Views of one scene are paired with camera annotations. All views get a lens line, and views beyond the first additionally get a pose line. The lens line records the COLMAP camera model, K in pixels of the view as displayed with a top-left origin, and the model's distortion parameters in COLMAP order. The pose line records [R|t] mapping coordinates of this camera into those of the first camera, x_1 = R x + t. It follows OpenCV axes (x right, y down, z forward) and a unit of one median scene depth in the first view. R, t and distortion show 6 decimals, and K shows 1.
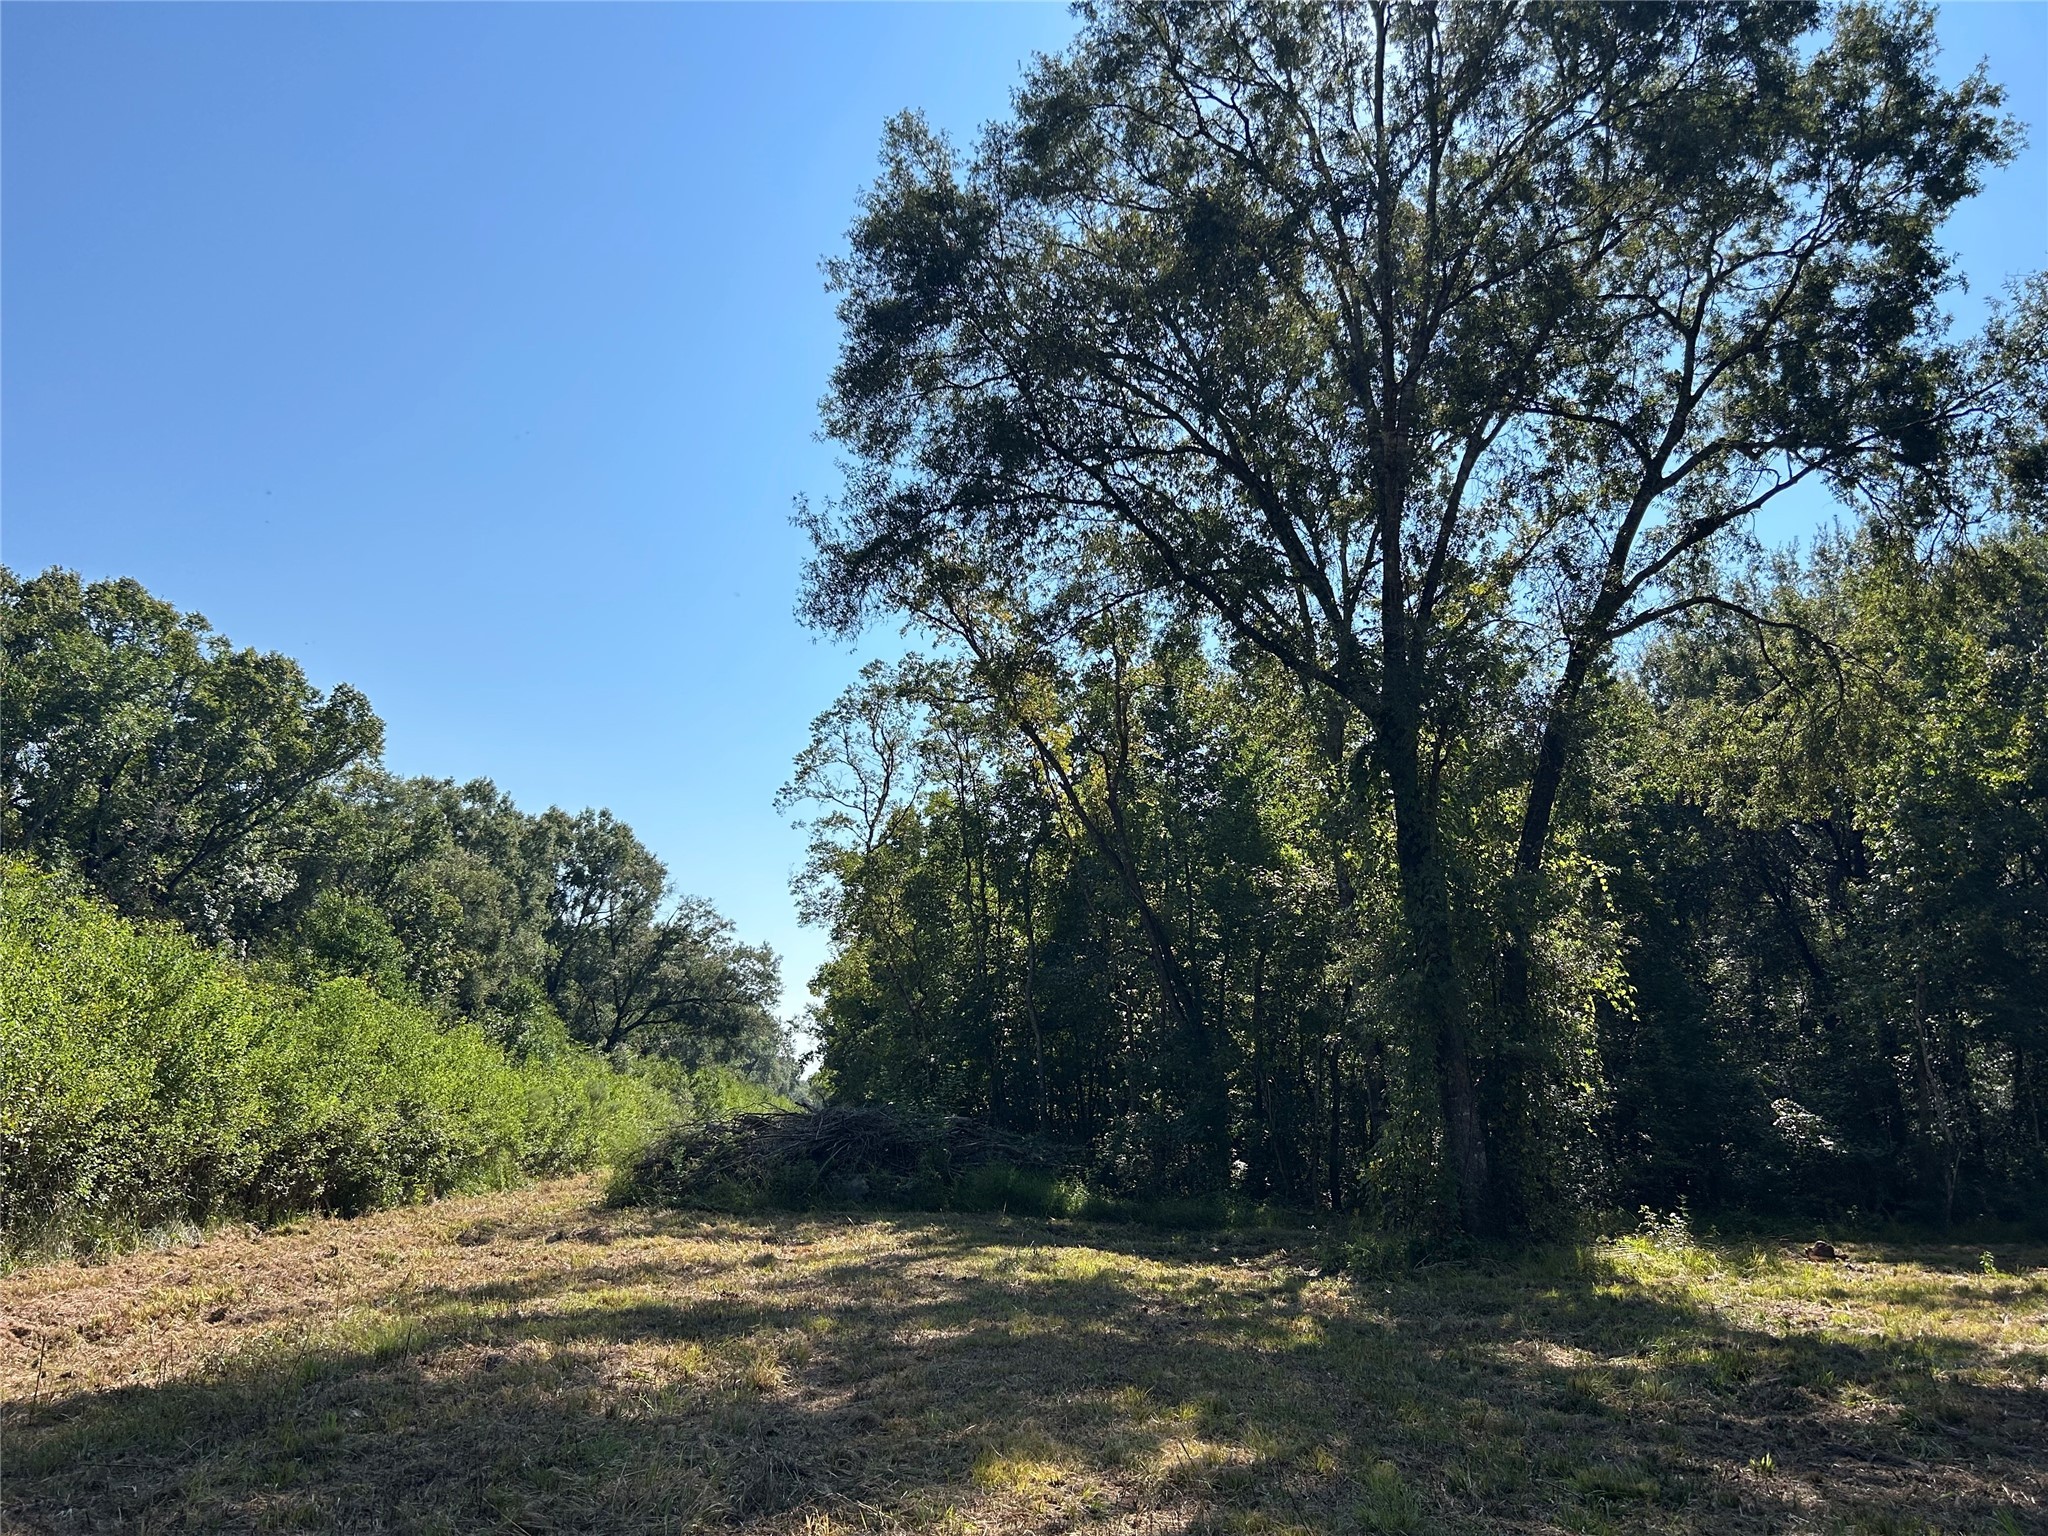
lens RADIAL K [[1561.1, 0, 1026.1], [0, 1561.1, 753.9], [0, 0, 1]] dist [0.084510, -0.088118]
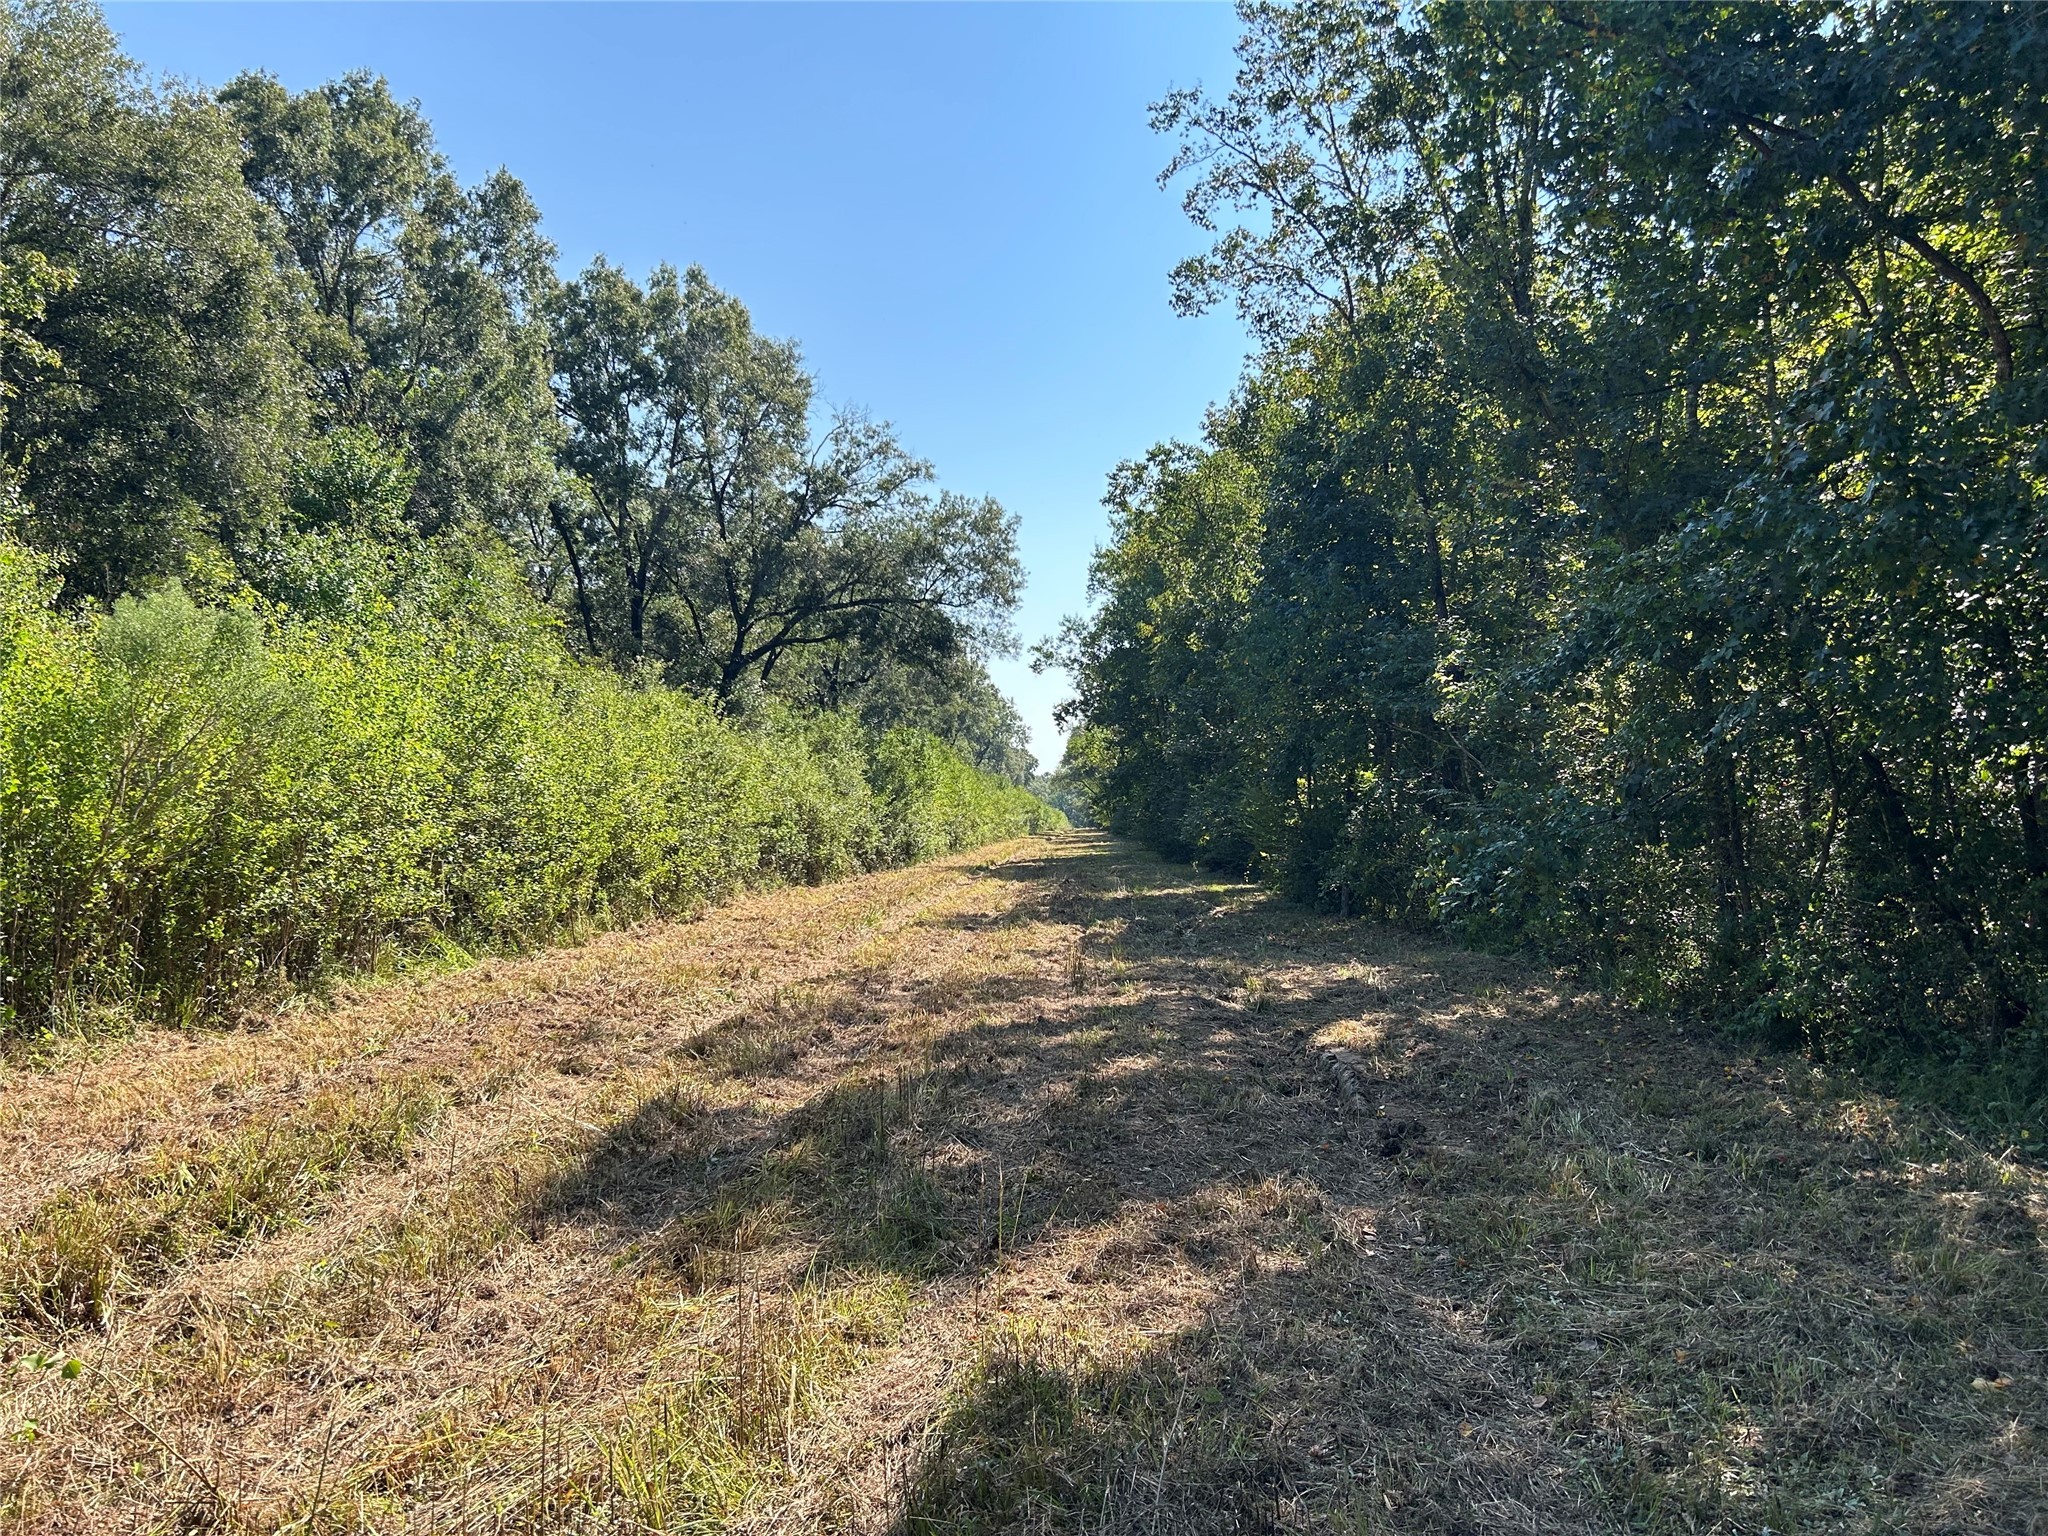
lens RADIAL K [[1561.1, 0, 1026.1], [0, 1561.1, 753.9], [0, 0, 1]] dist [0.084510, -0.088118]
pose [[0.989637, -0.012427, -0.143050, -0.078423], [0.039314, 0.981630, 0.186702, 0.110285], [0.138102, -0.190391, 0.971946, 0.464305]]
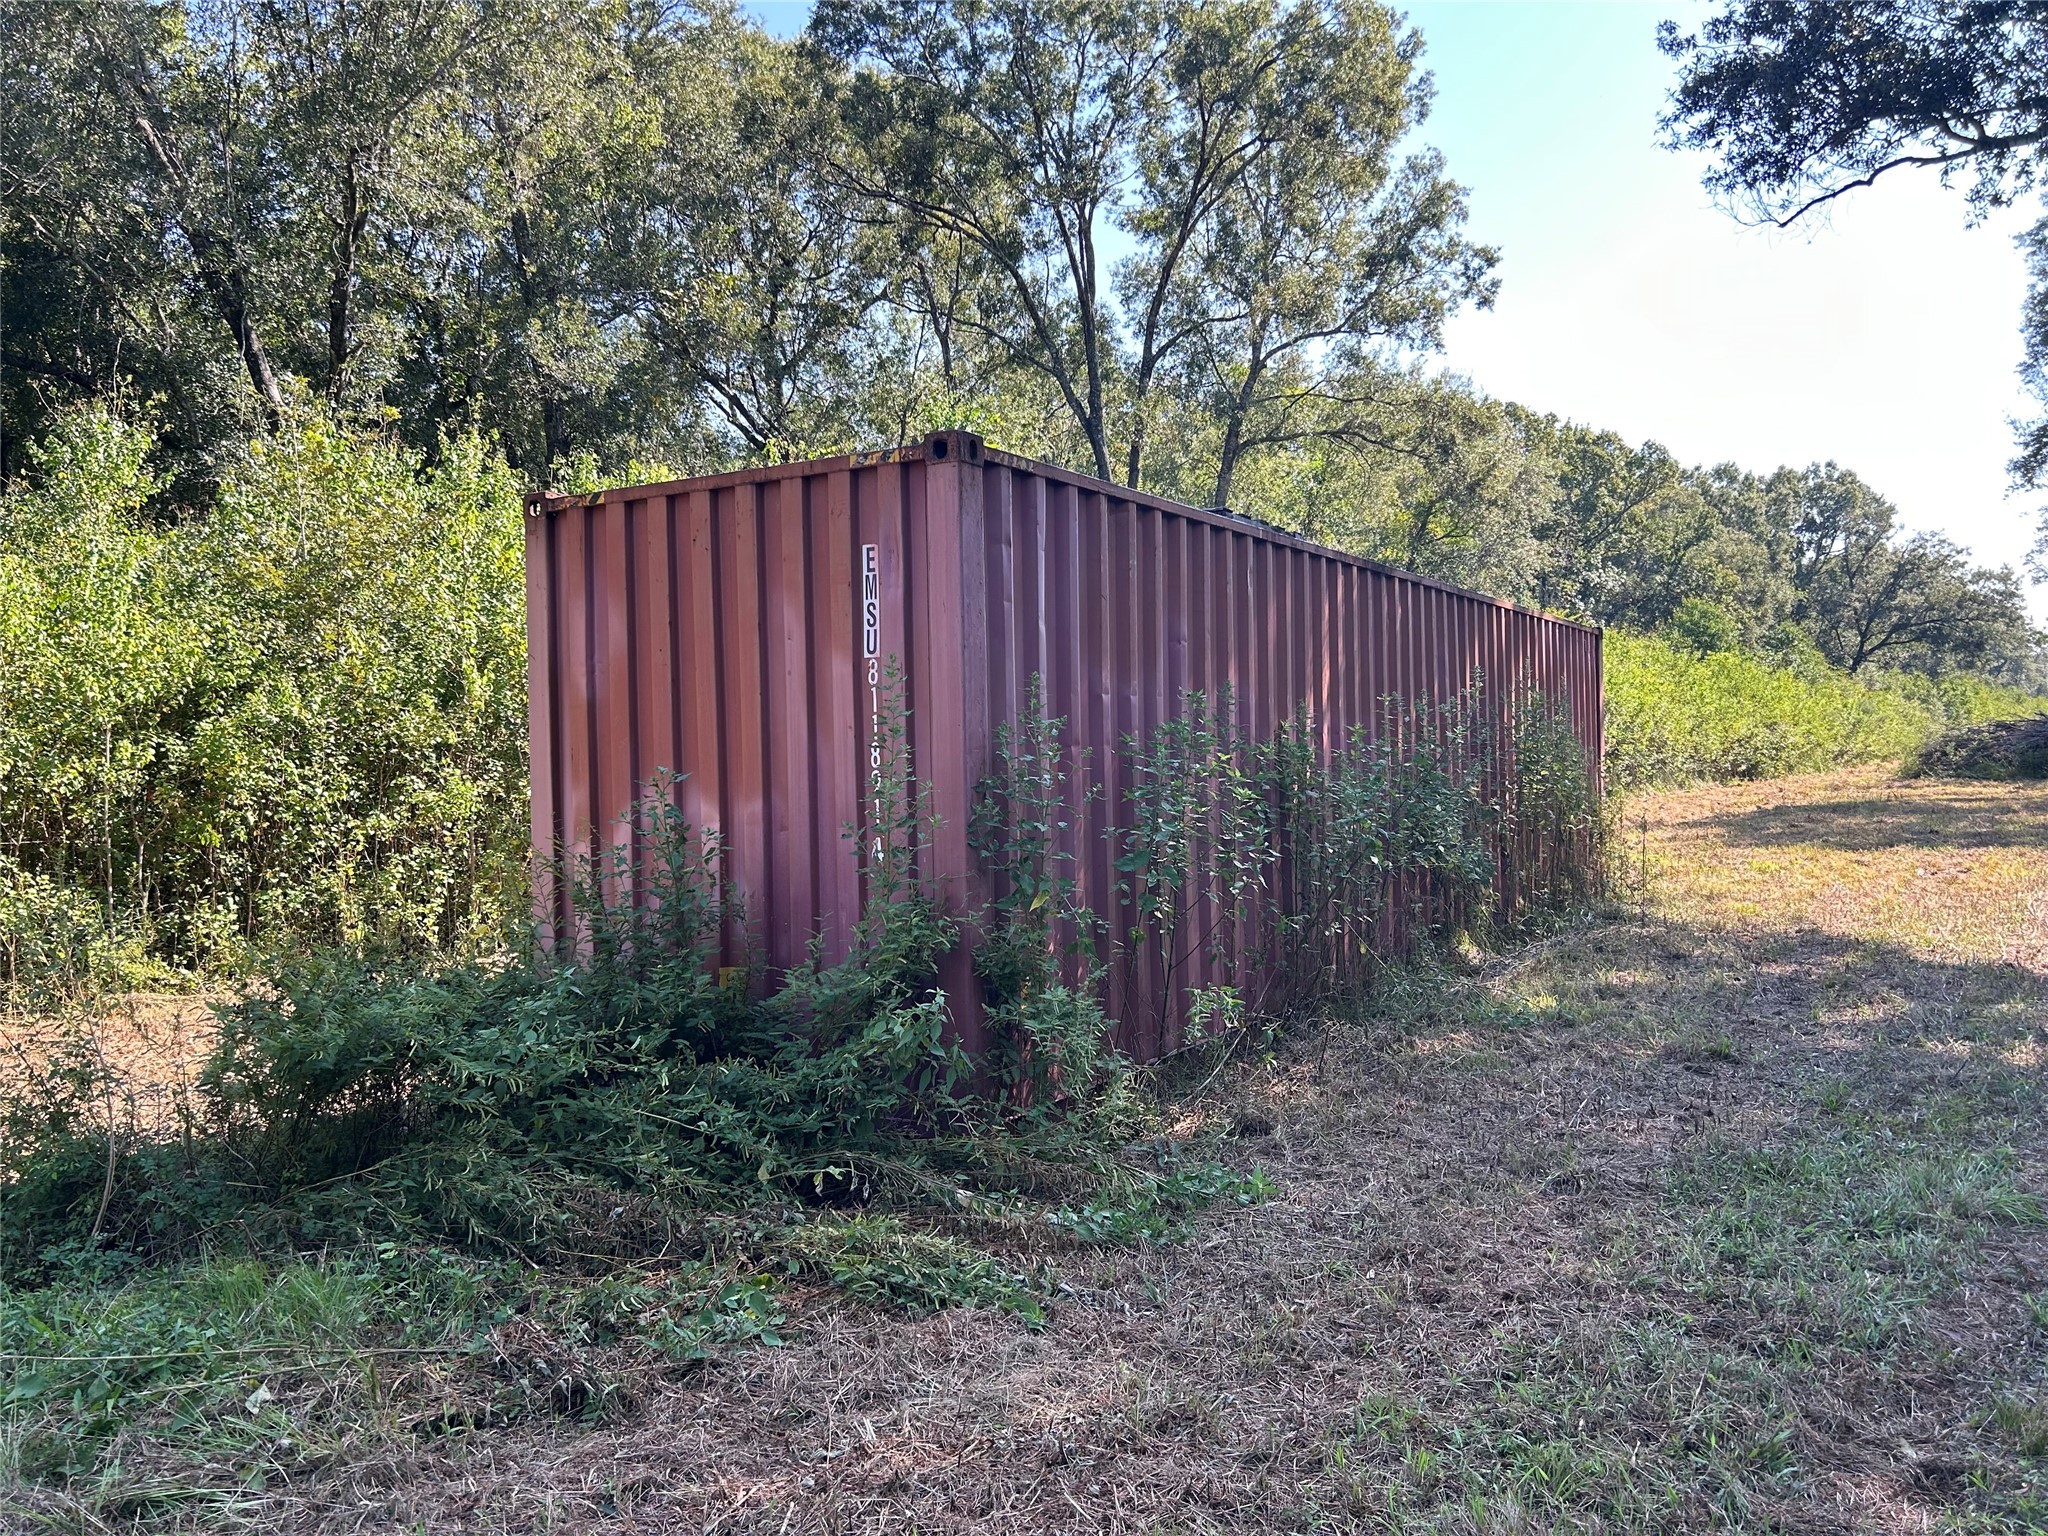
lens RADIAL K [[1561.1, 0, 1026.1], [0, 1561.1, 753.9], [0, 0, 1]] dist [0.084510, -0.088118]
pose [[0.751070, -0.024375, -0.659772, 0.048020], [0.181675, 0.968370, 0.171038, -0.063873], [0.634734, -0.248326, 0.731742, -0.267707]]
